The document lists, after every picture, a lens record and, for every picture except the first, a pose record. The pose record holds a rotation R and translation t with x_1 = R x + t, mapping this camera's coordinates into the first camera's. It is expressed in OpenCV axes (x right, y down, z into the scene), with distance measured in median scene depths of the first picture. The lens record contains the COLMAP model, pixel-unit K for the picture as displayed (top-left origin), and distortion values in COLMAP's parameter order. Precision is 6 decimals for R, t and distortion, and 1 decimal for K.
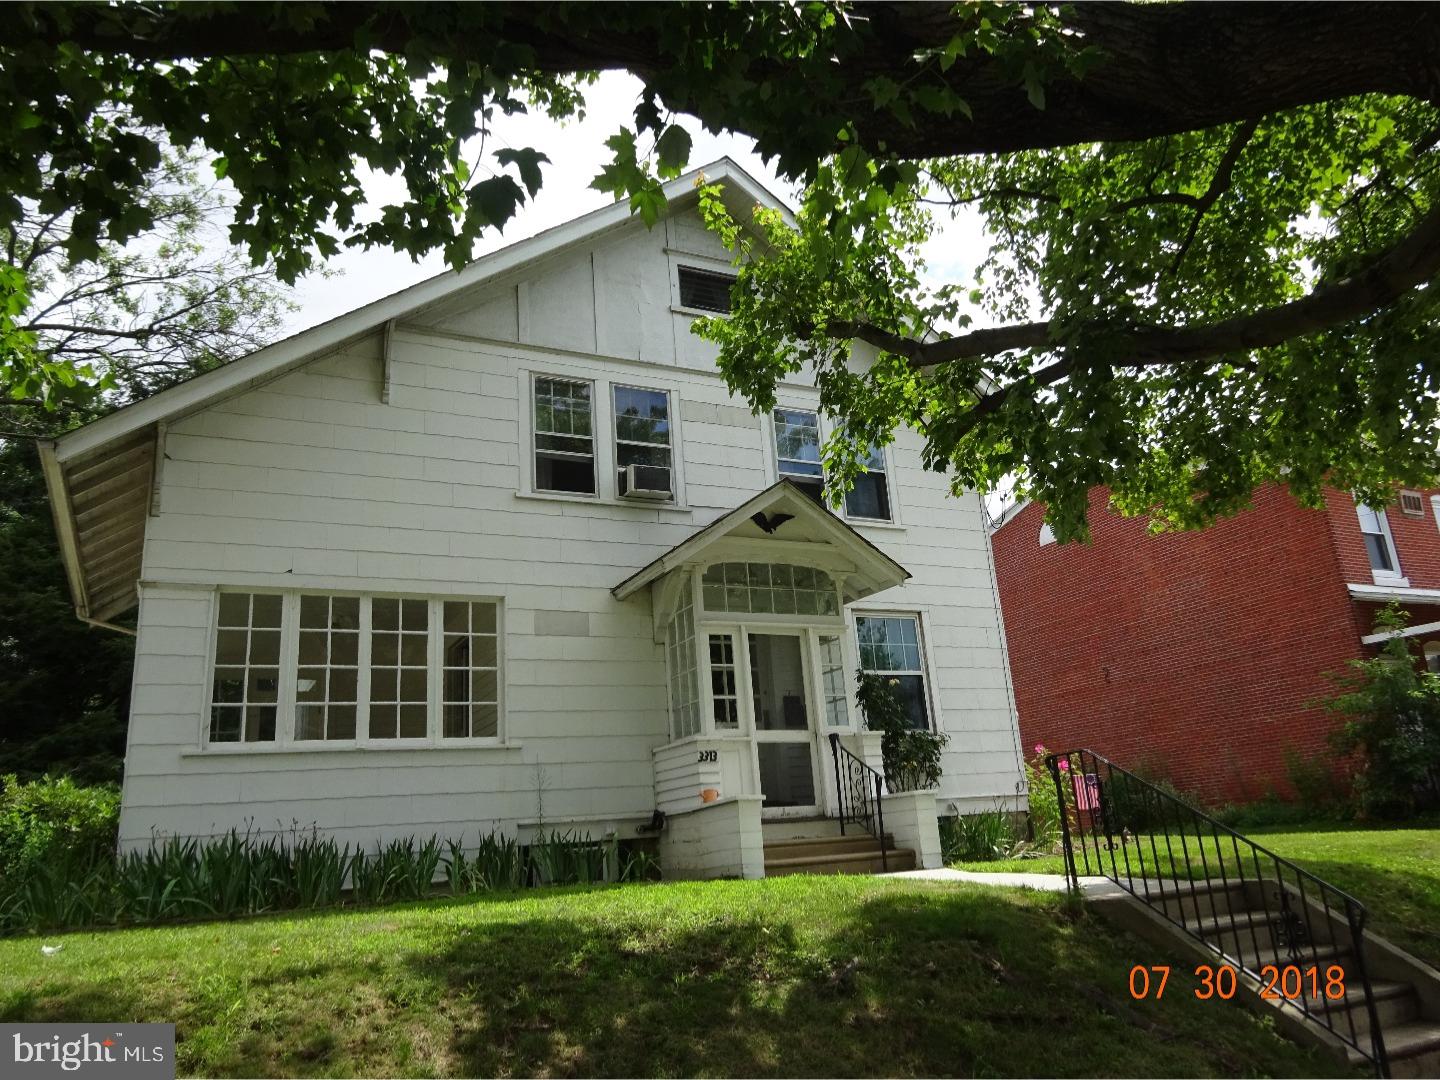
lens RADIAL K [[1067.0, 0, 719.9], [0, 1067.0, 540.2], [0, 0, 1]] dist [0.000823, -0.003898]
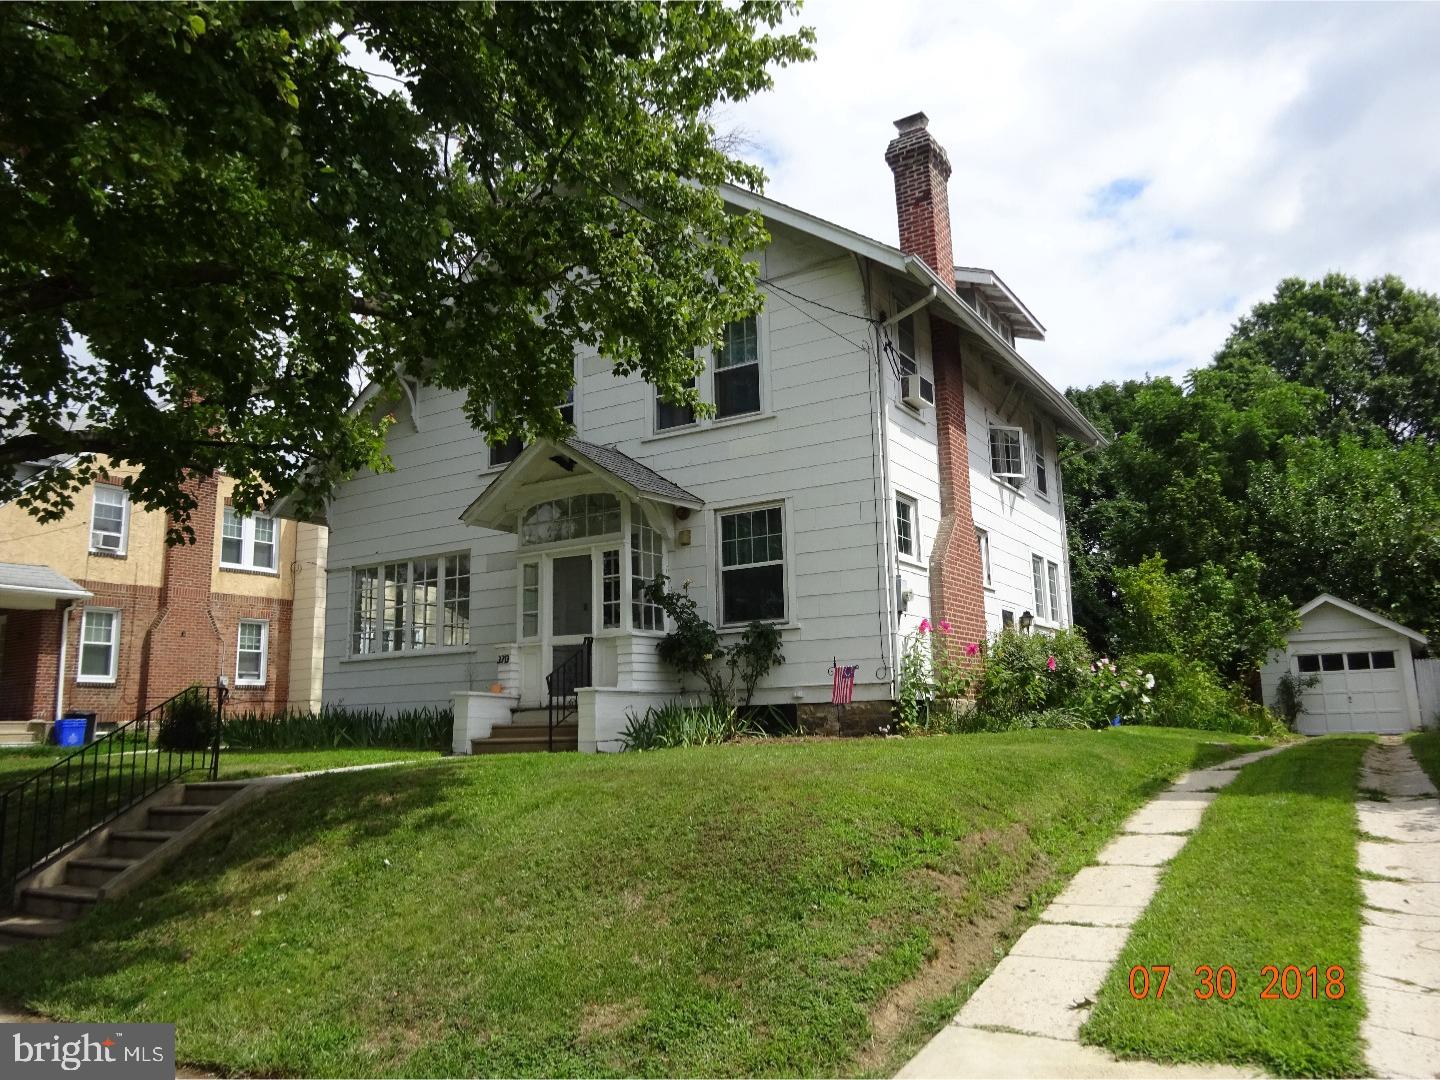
lens RADIAL K [[1067.0, 0, 719.1], [0, 1067.0, 537.6], [0, 0, 1]] dist [0.000823, -0.003898]
pose [[0.511355, -0.090160, -0.854627, 1.117200], [0.227205, 0.973278, 0.033268, 0.061906], [0.828791, -0.211188, 0.518176, 0.489532]]
